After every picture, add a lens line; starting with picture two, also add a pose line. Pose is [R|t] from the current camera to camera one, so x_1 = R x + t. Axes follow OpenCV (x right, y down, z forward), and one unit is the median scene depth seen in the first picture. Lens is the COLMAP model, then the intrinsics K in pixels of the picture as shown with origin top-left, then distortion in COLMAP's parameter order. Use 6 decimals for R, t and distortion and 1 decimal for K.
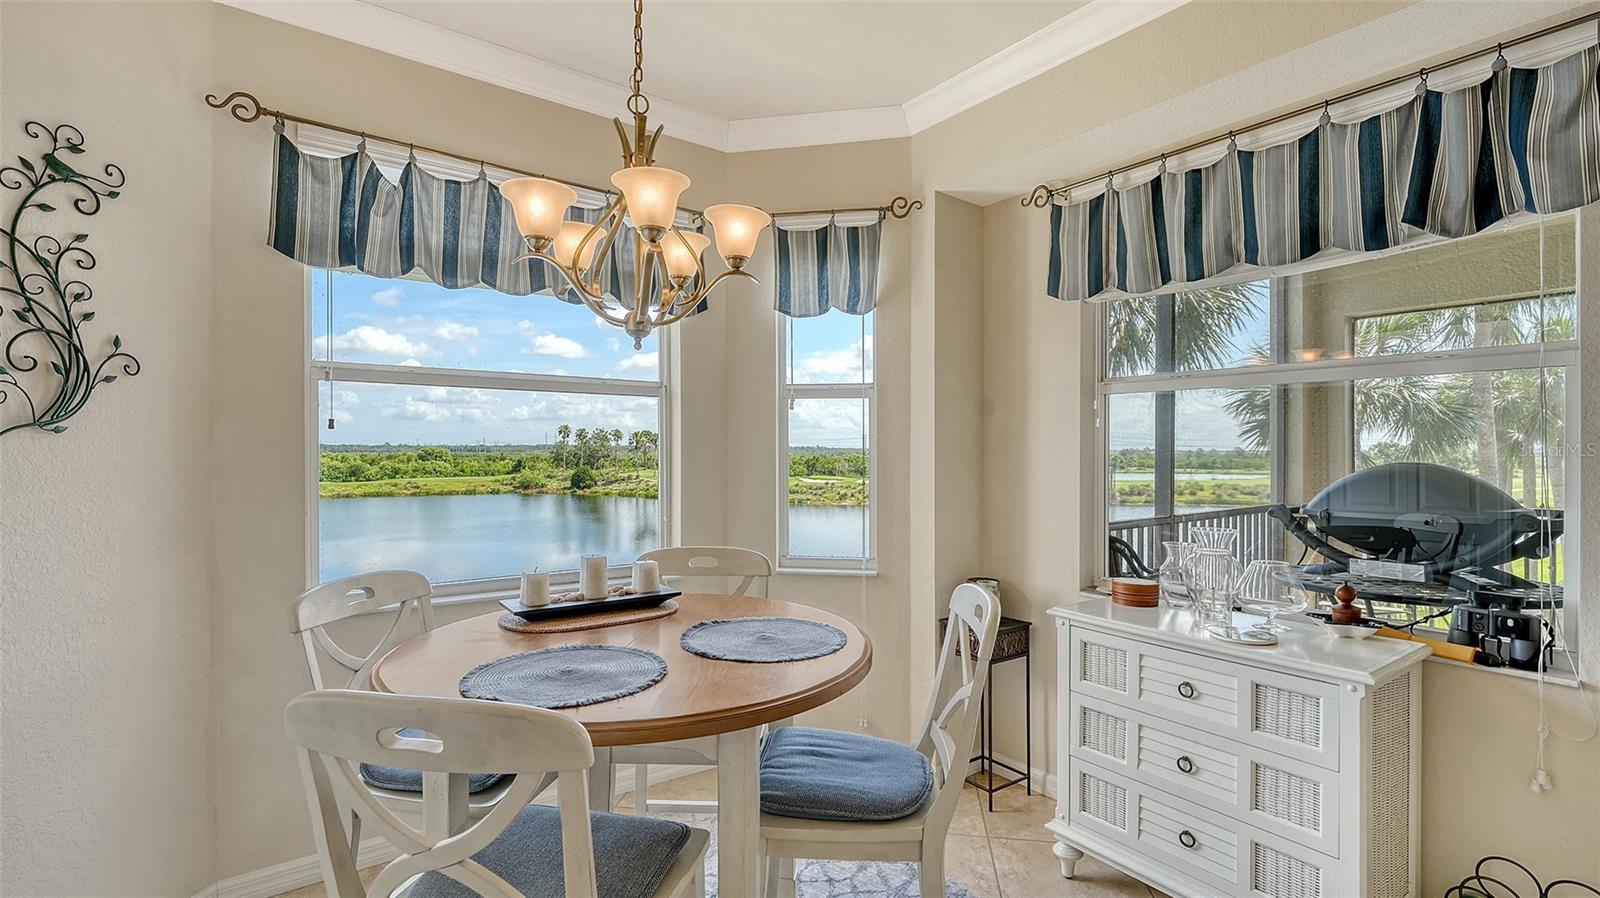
lens RADIAL K [[728.9, 0, 801.9], [0, 728.9, 443.5], [0, 0, 1]] dist [-0.015423, 0.000431]
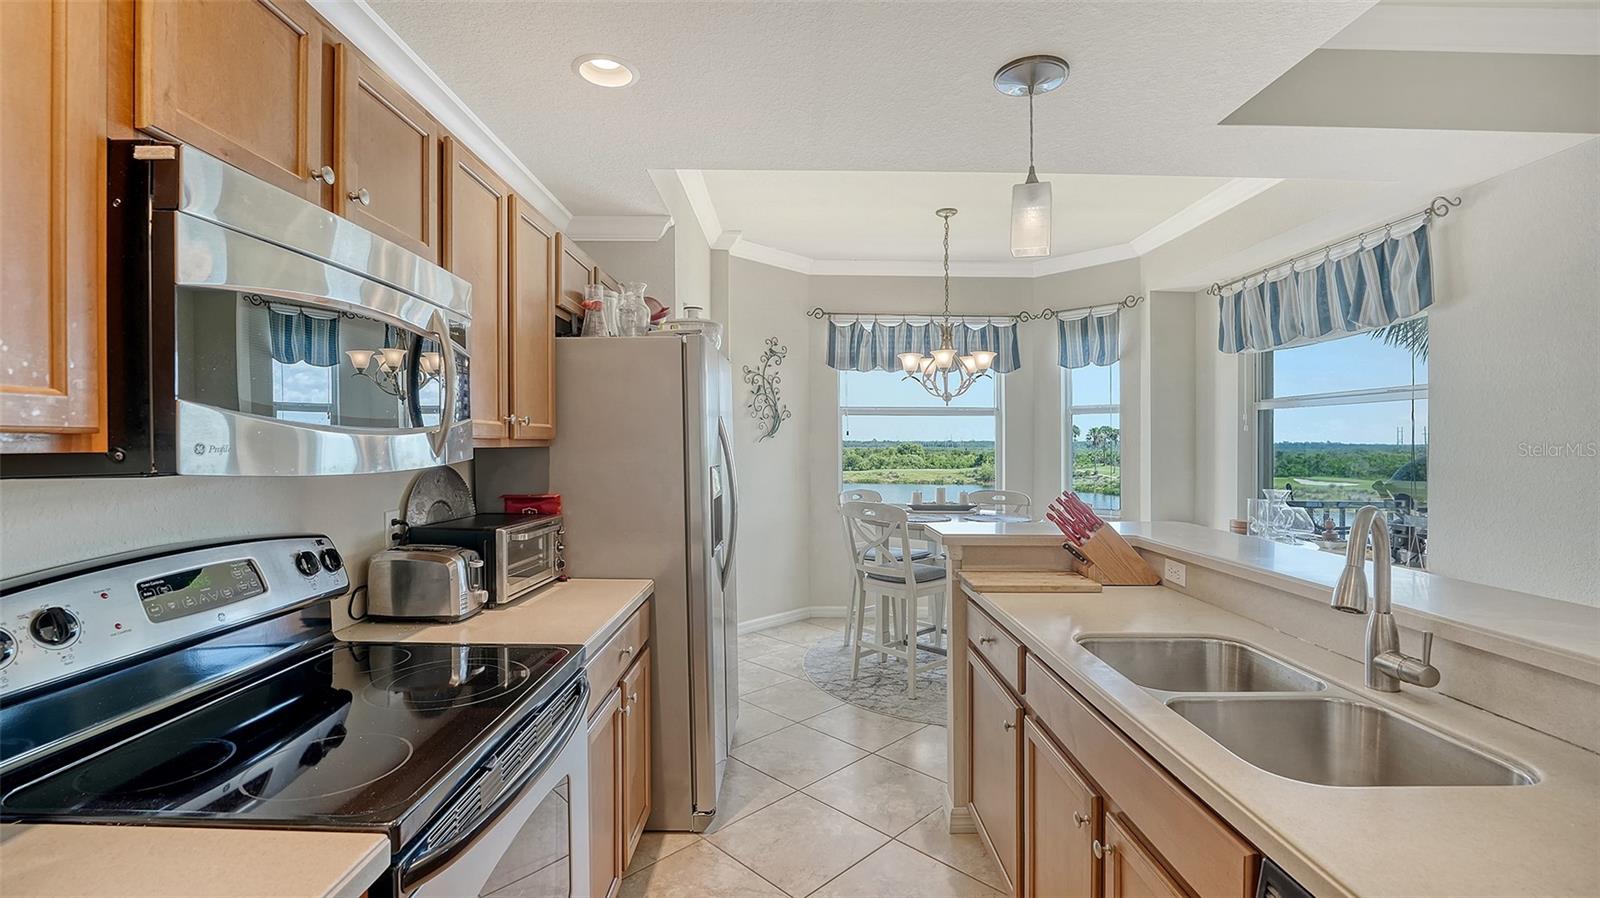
lens RADIAL K [[695.9, 0, 798.9], [0, 695.9, 443.4], [0, 0, 1]] dist [-0.000037, -0.000008]
pose [[0.809226, 0.001679, -0.587495, 0.465578], [0.001700, 0.999985, 0.005199, -0.003280], [0.587495, -0.005206, 0.809211, -0.775165]]
